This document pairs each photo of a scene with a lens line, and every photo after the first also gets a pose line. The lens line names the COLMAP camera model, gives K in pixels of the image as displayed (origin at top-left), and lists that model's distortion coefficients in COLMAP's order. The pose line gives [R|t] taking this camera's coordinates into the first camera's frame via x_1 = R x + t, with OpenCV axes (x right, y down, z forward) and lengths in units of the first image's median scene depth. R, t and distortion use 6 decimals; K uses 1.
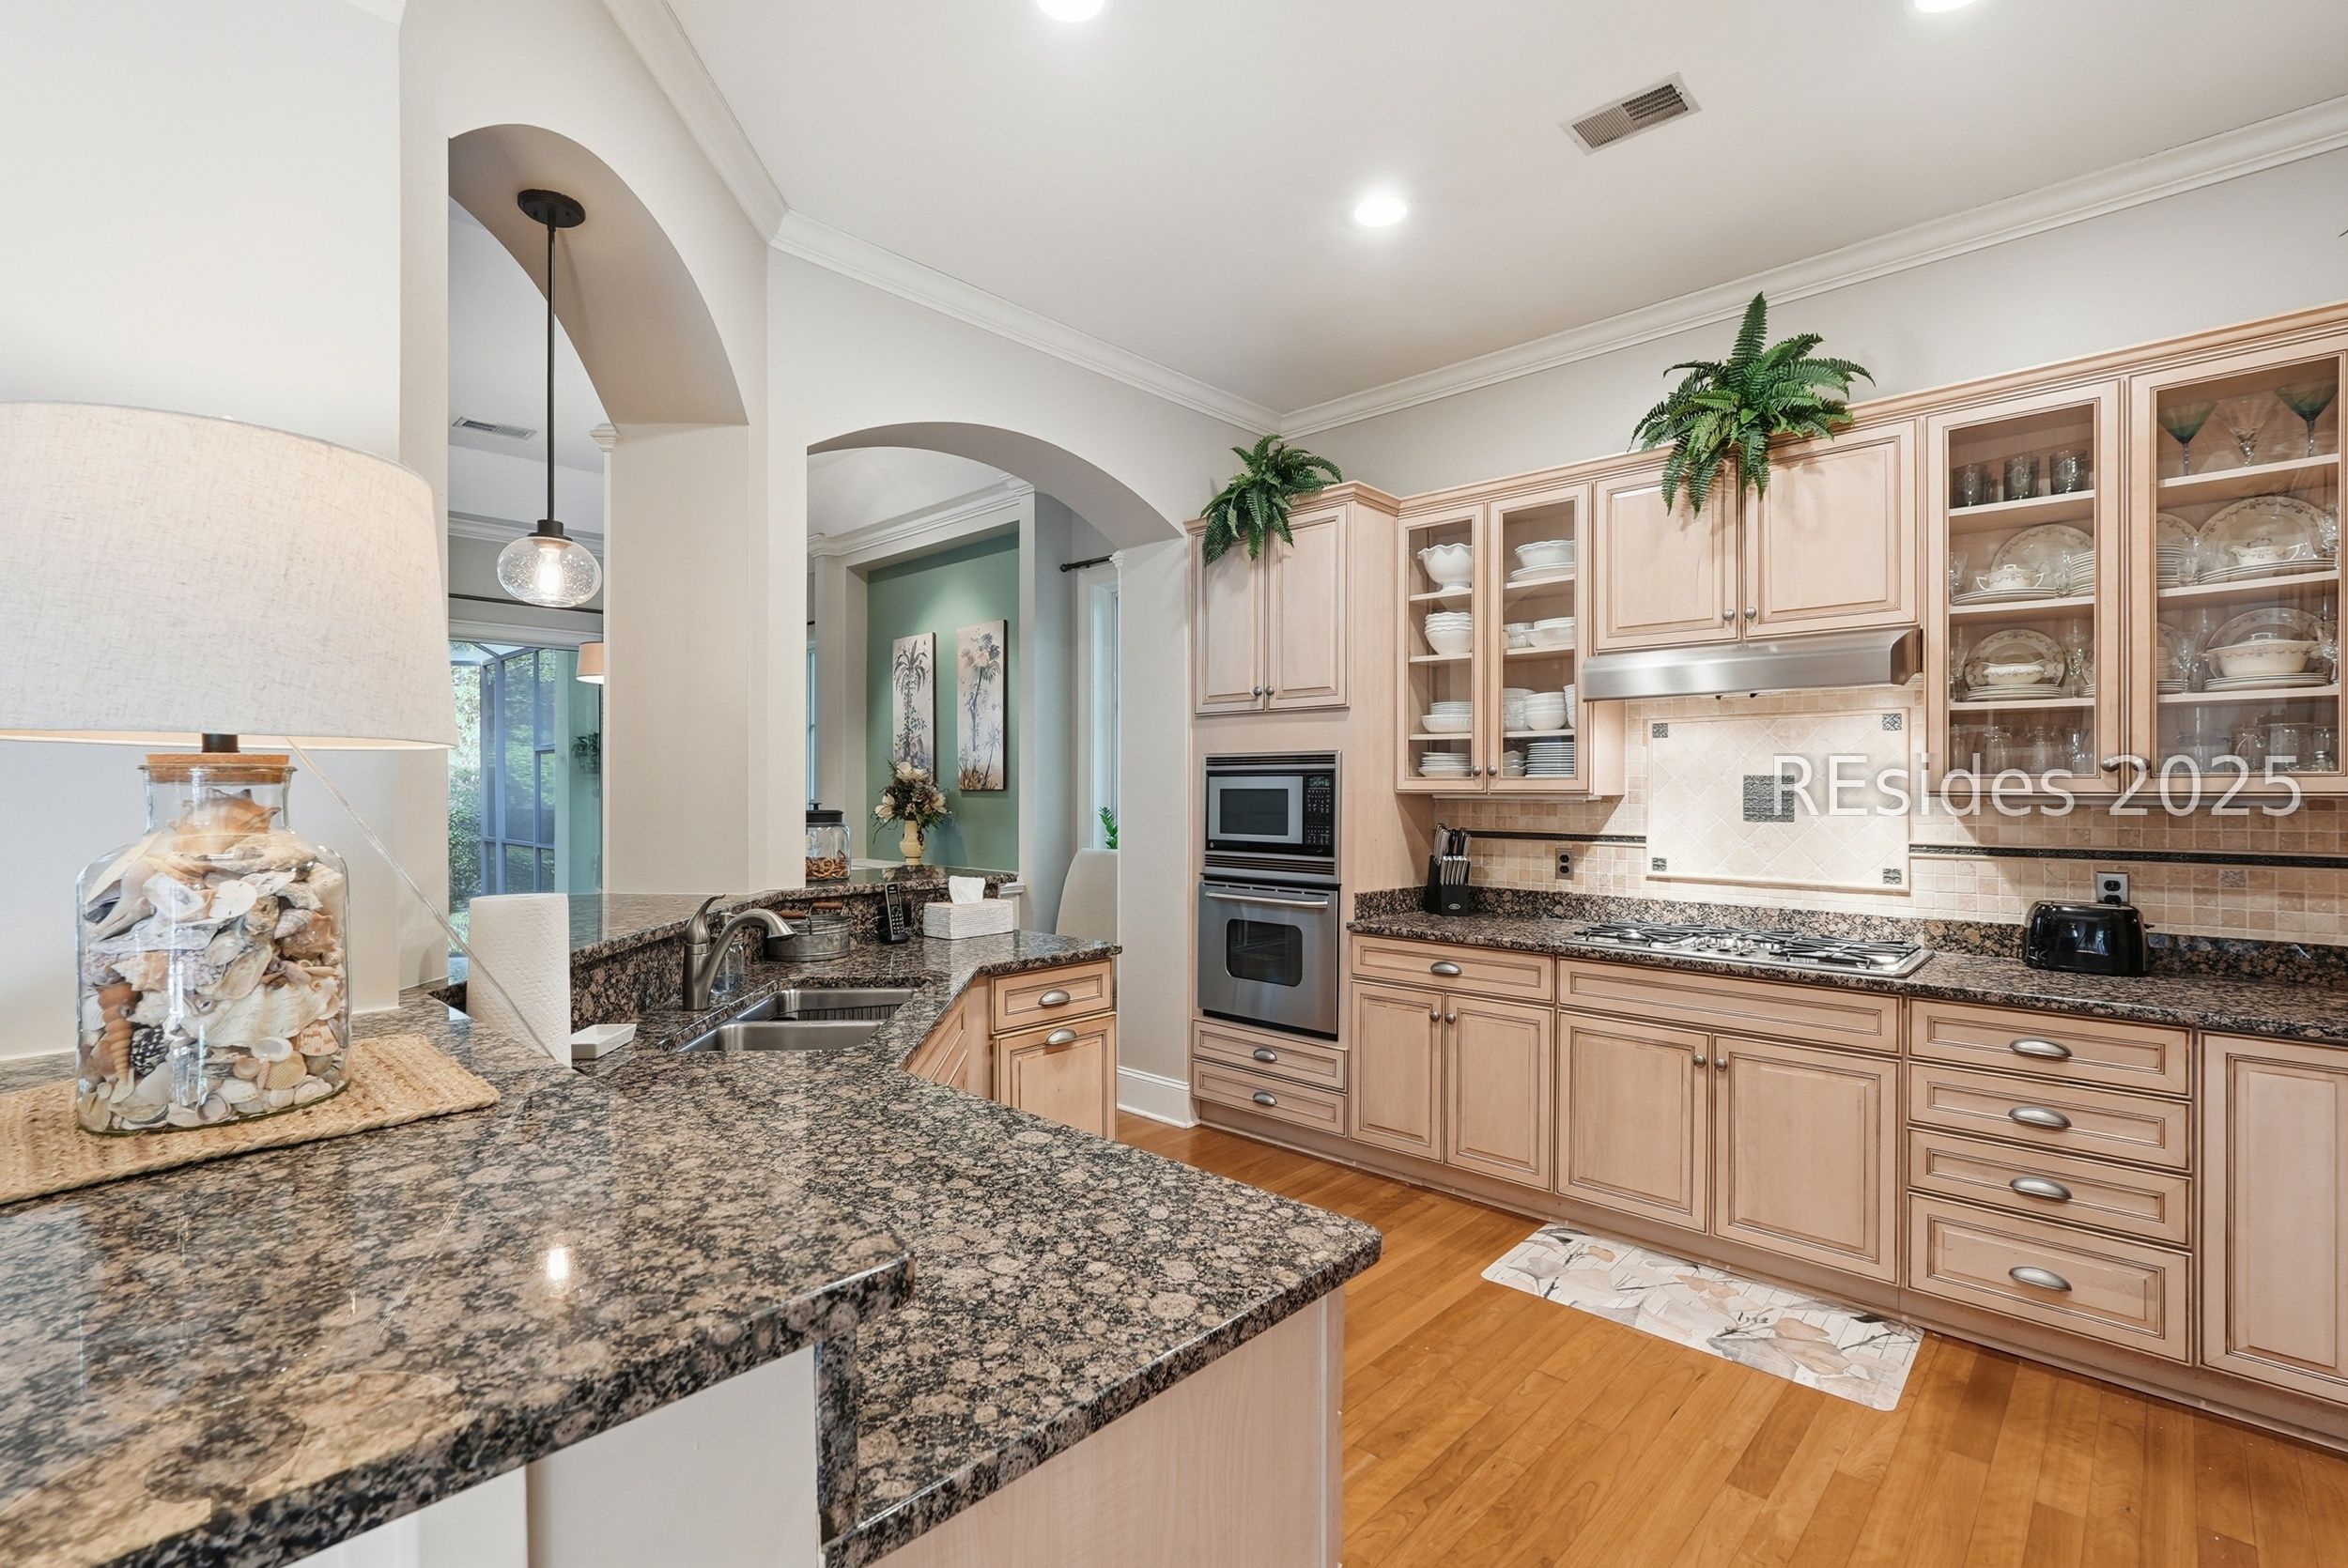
lens RADIAL K [[1057.4, 0, 1174.0], [0, 1057.4, 784.0], [0, 0, 1]] dist [-0.000733, -0.000237]
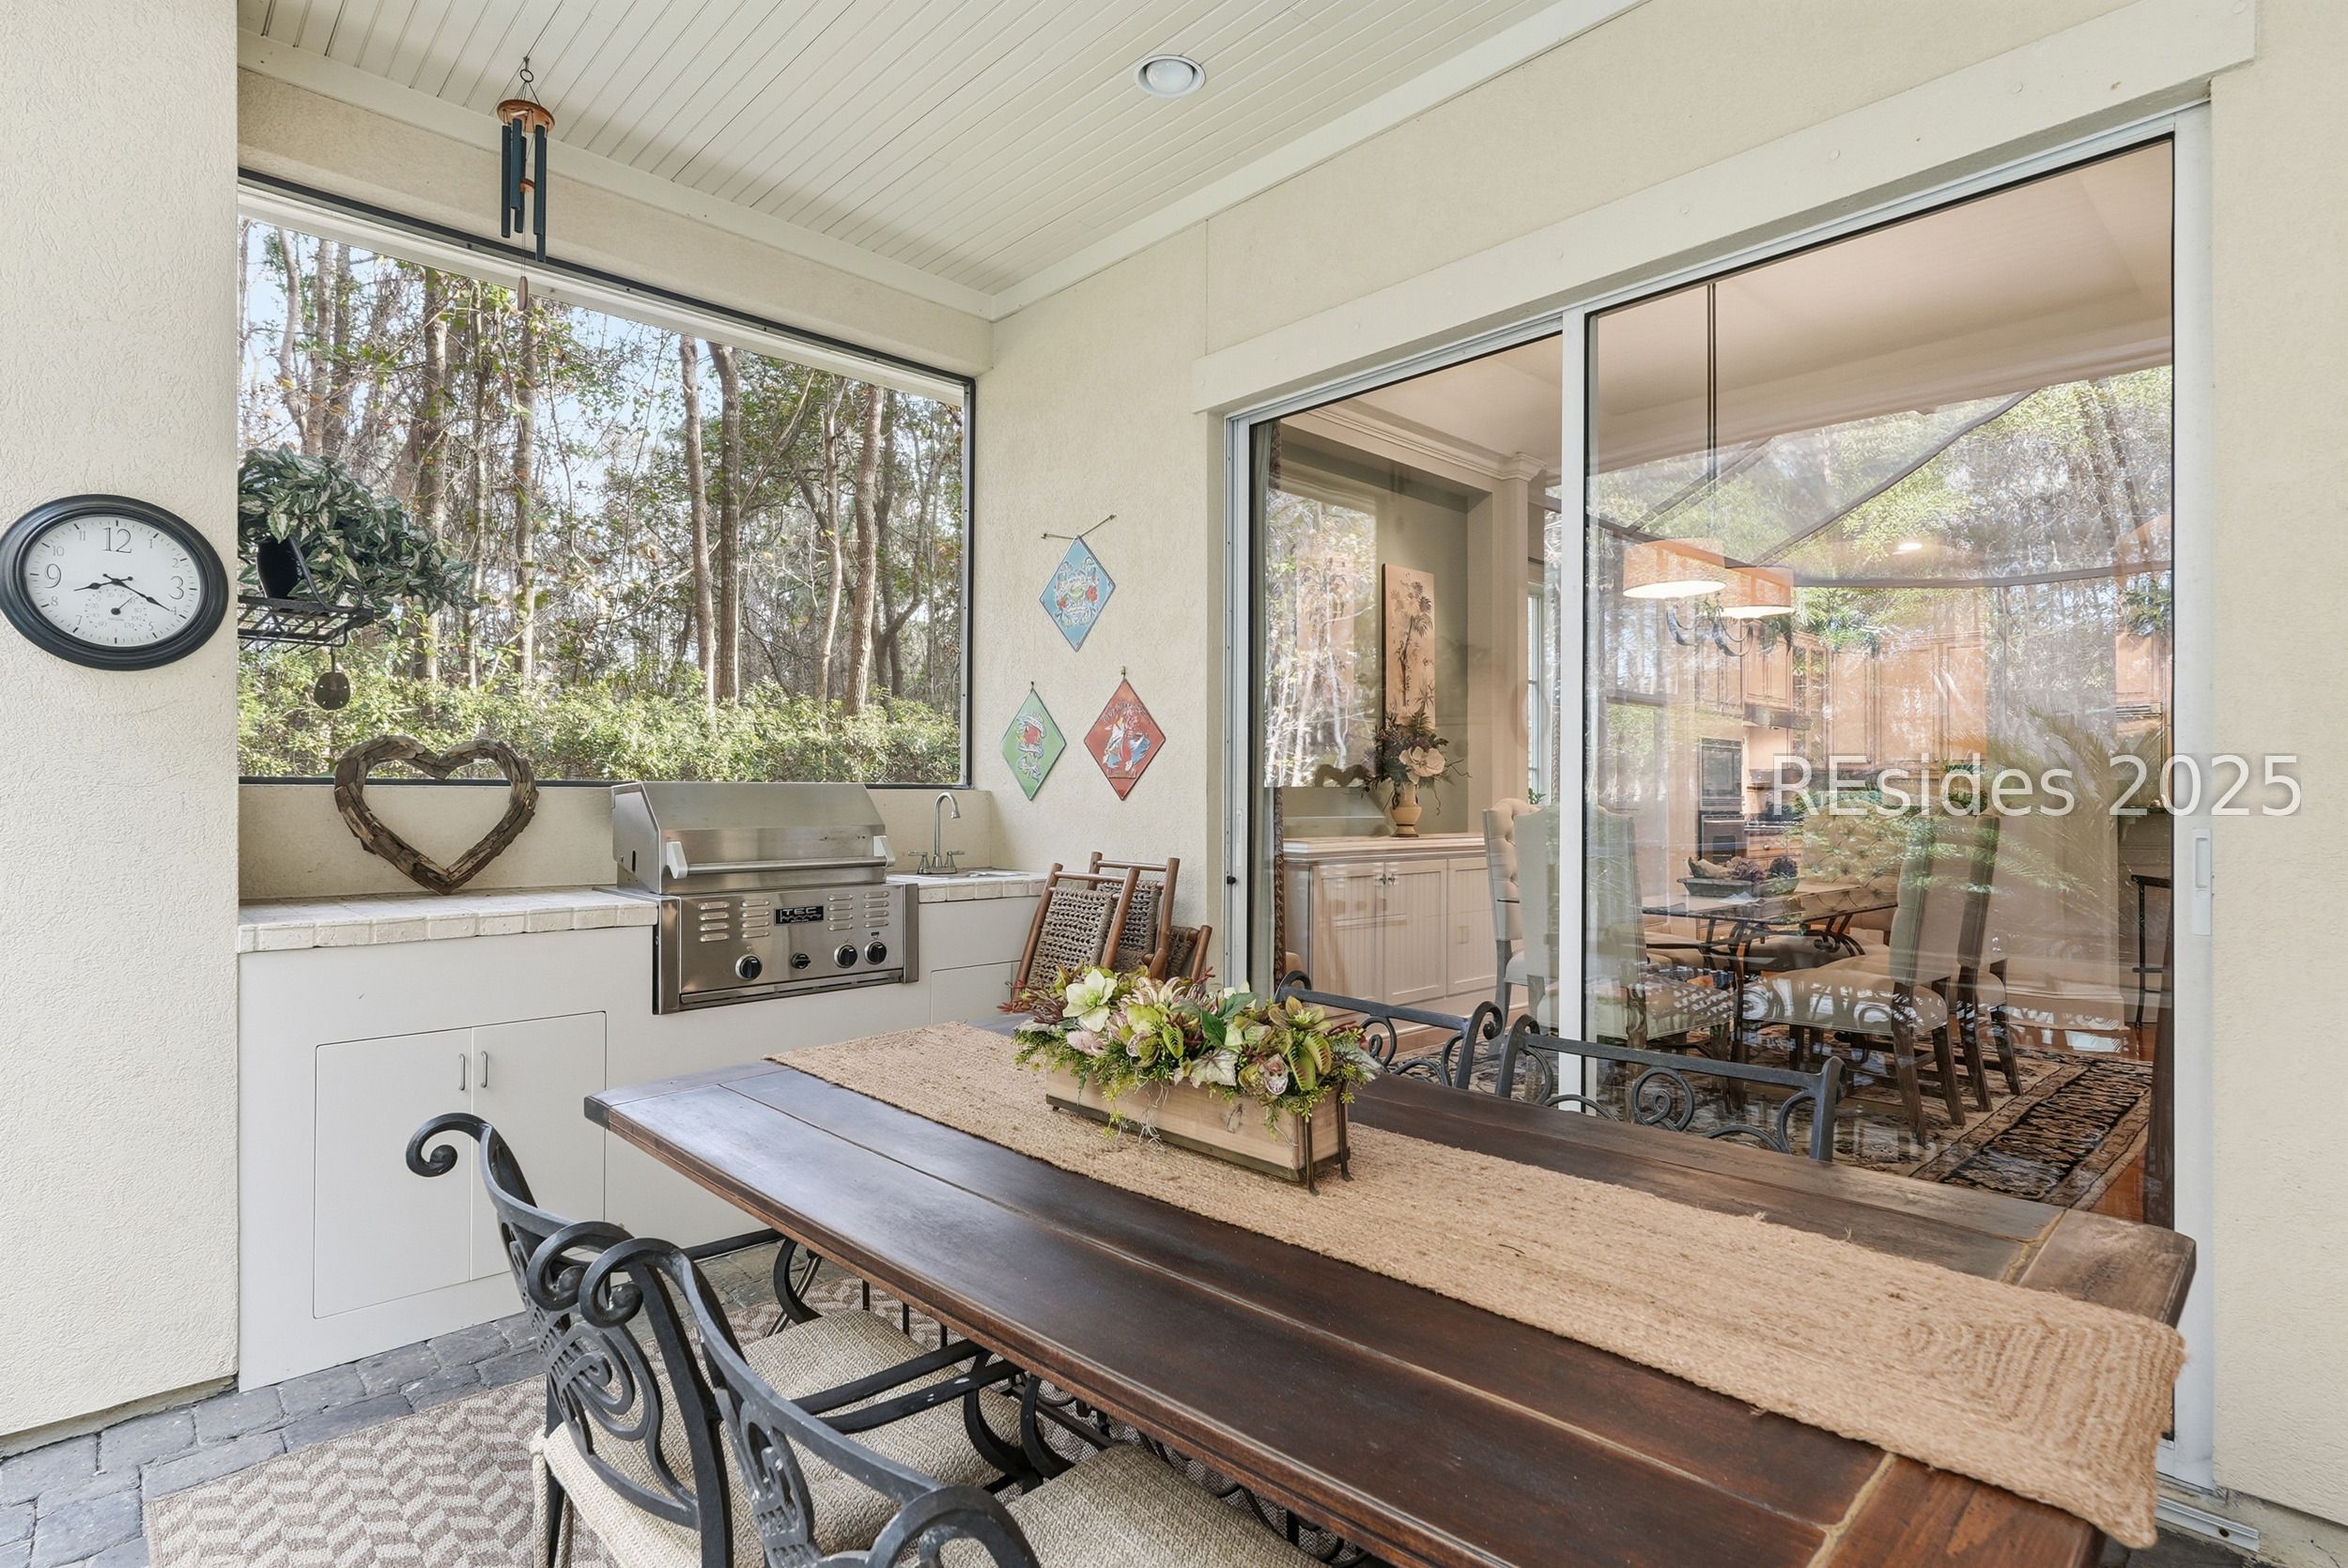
lens RADIAL K [[1180.4, 0, 1174.0], [0, 1180.4, 784.0], [0, 0, 1]] dist [-0.000205, -0.000406]
pose [[0.056062, 0.007769, 0.998397, -1.925004], [-0.007207, 0.999947, -0.007376, 0.068606], [-0.998401, -0.006782, 0.056115, 1.822639]]
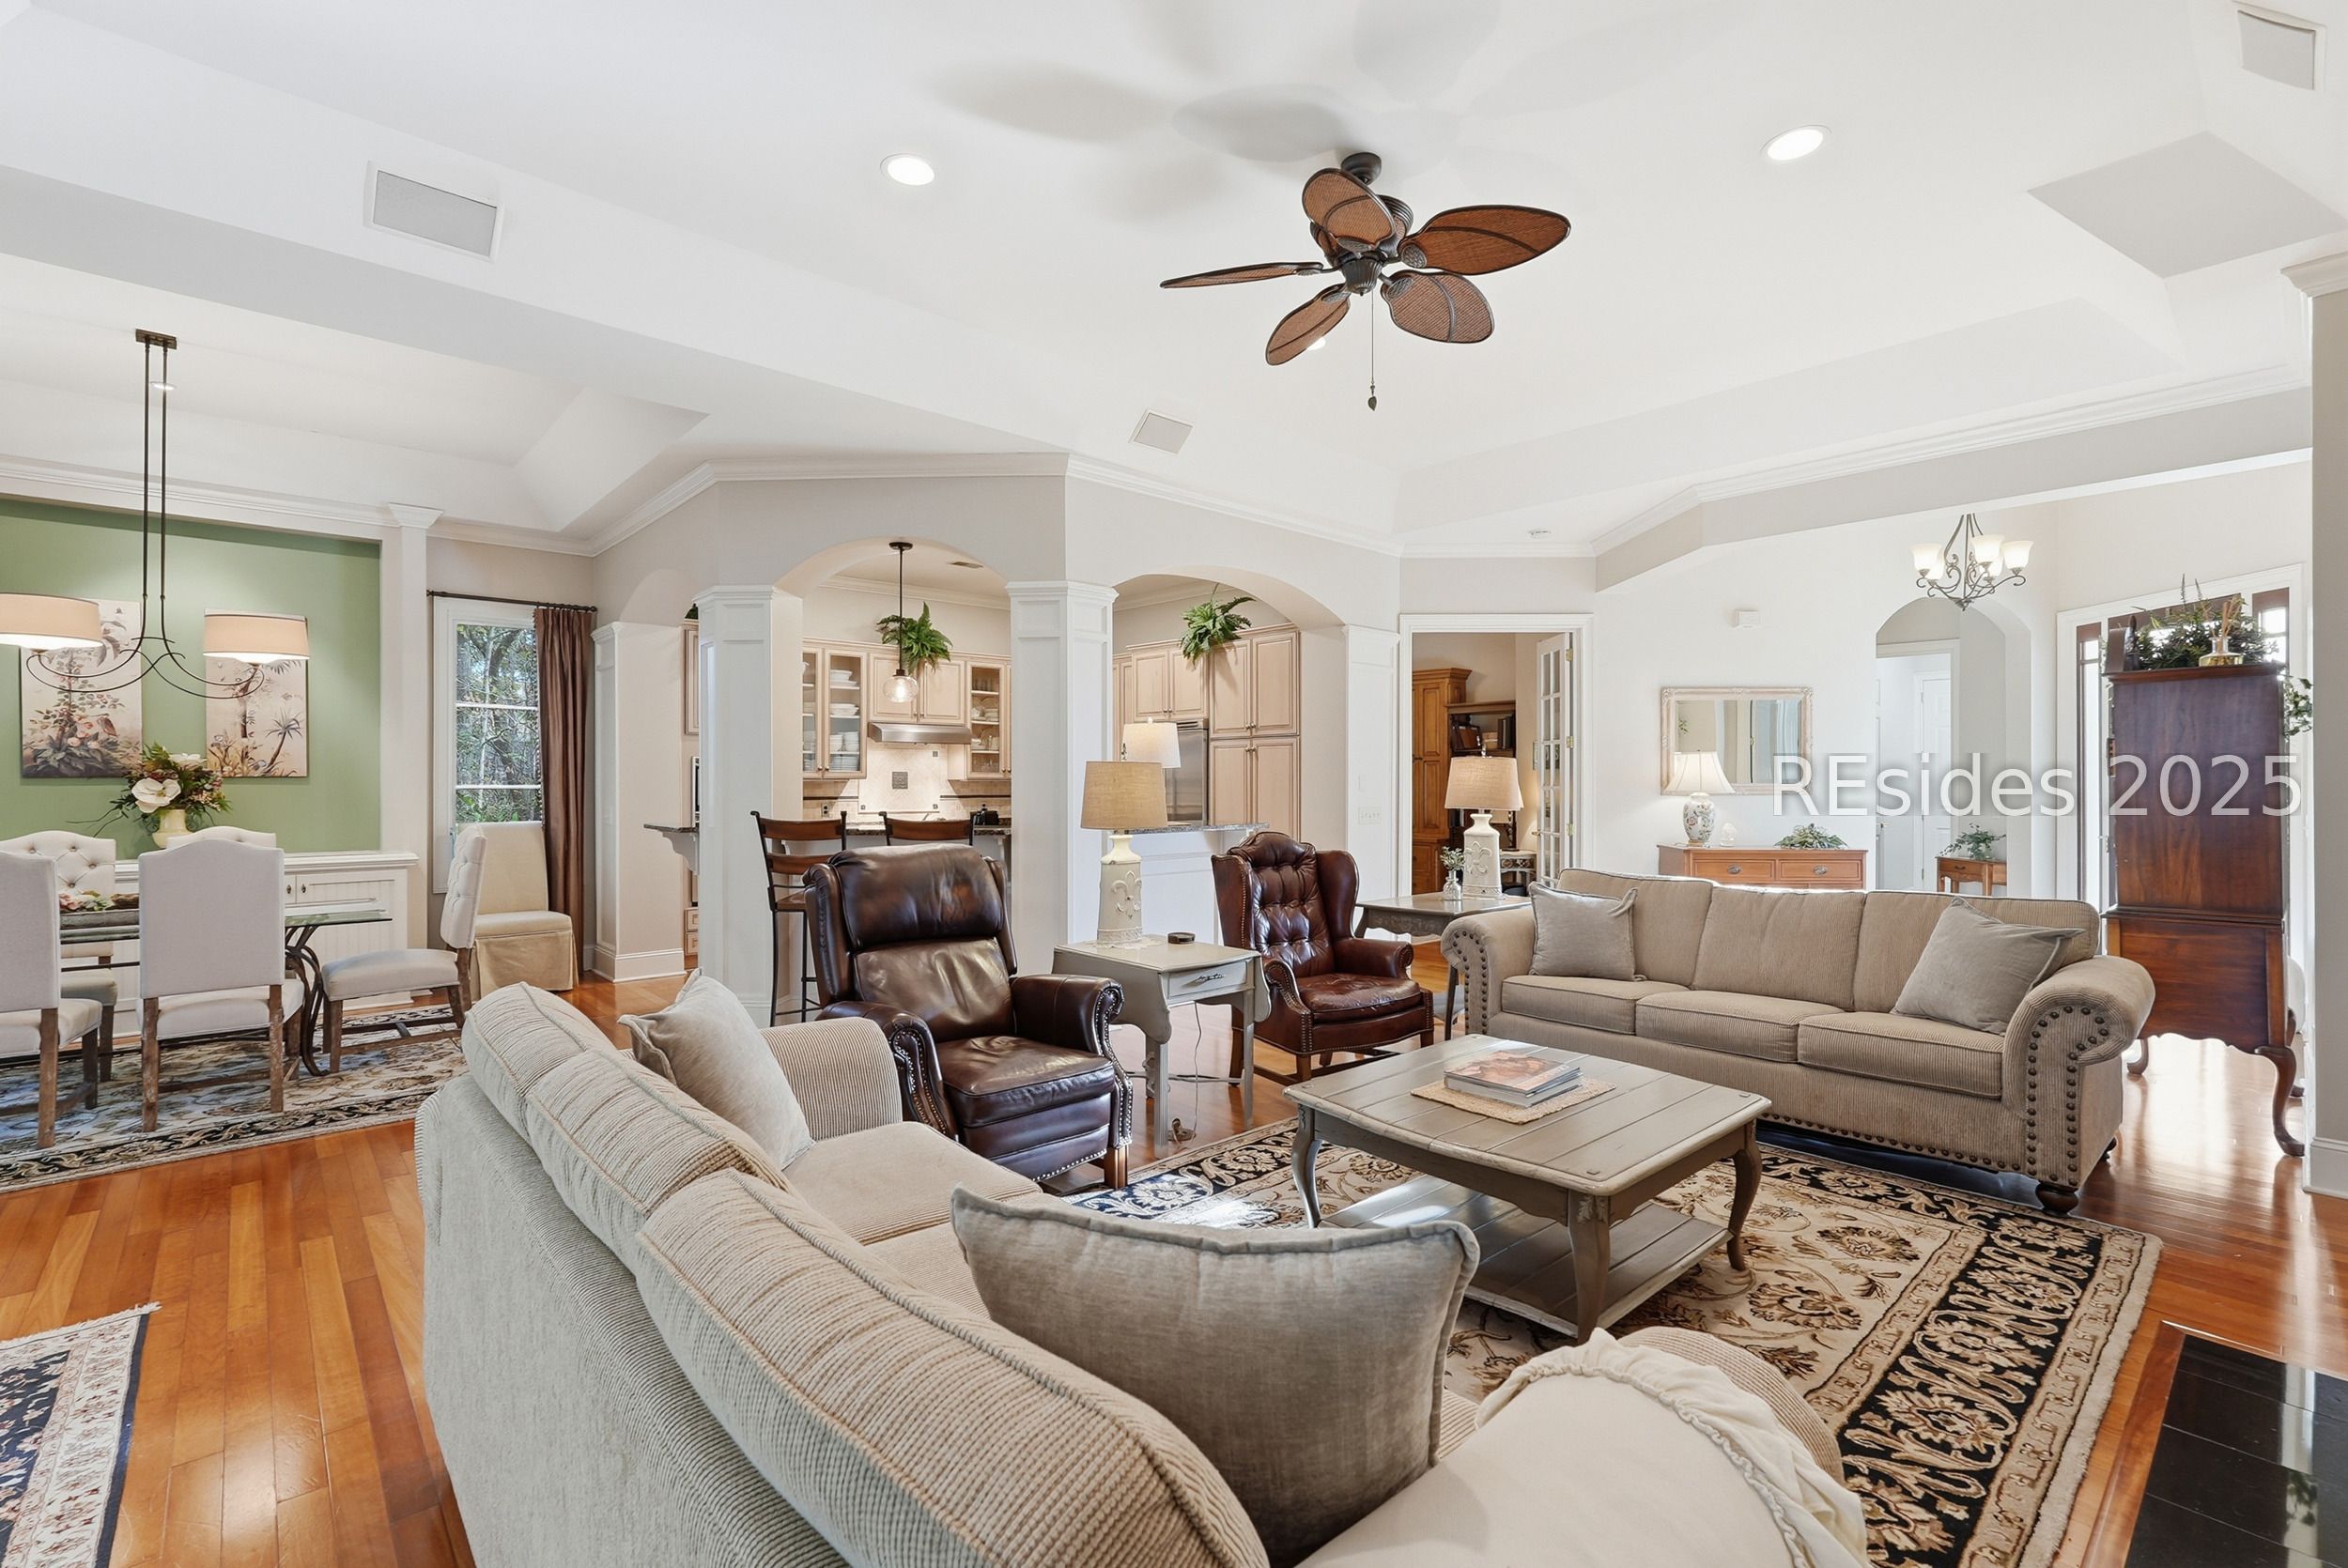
lens RADIAL K [[1057.4, 0, 1174.0], [0, 1057.4, 784.0], [0, 0, 1]] dist [-0.000733, -0.000237]
pose [[0.087053, -0.003558, 0.996197, -1.754389], [-0.000998, 0.999993, 0.003658, 0.010522], [-0.996203, -0.001313, 0.087049, 0.067726]]
